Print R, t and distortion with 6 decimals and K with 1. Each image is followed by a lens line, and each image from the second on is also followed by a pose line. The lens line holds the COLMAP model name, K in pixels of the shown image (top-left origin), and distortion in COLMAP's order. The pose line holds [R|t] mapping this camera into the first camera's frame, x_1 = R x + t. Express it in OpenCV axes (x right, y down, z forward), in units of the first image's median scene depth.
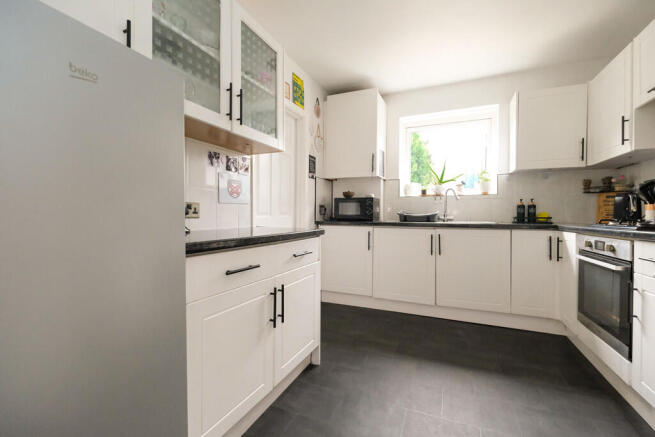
lens RADIAL K [[281.8, 0, 327.5], [0, 281.8, 218.5], [0, 0, 1]] dist [-0.001107, -0.000156]
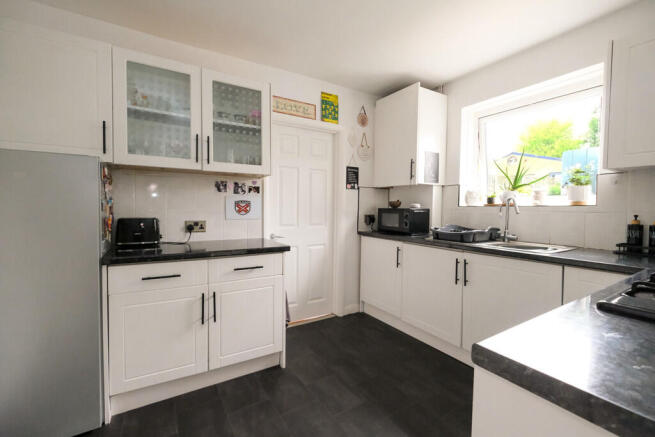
lens RADIAL K [[281.8, 0, 327.5], [0, 281.8, 218.5], [0, 0, 1]] dist [-0.001107, -0.000156]
pose [[0.822191, 0.025913, -0.568621, 0.473667], [-0.015747, 0.999616, 0.022785, -0.062984], [0.568994, -0.009780, 0.822284, 0.128087]]
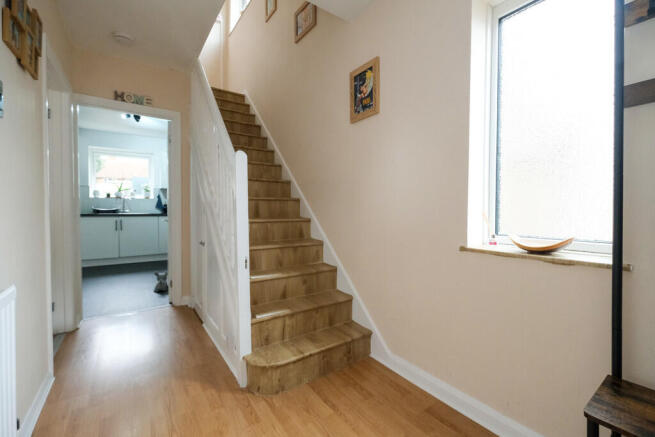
lens RADIAL K [[281.8, 0, 327.5], [0, 281.8, 218.5], [0, 0, 1]] dist [-0.001107, -0.000156]
pose [[0.520769, -0.037270, 0.852884, -0.456777], [0.002405, 0.999107, 0.042191, -0.028615], [-0.853695, -0.019921, 0.520393, -1.087742]]
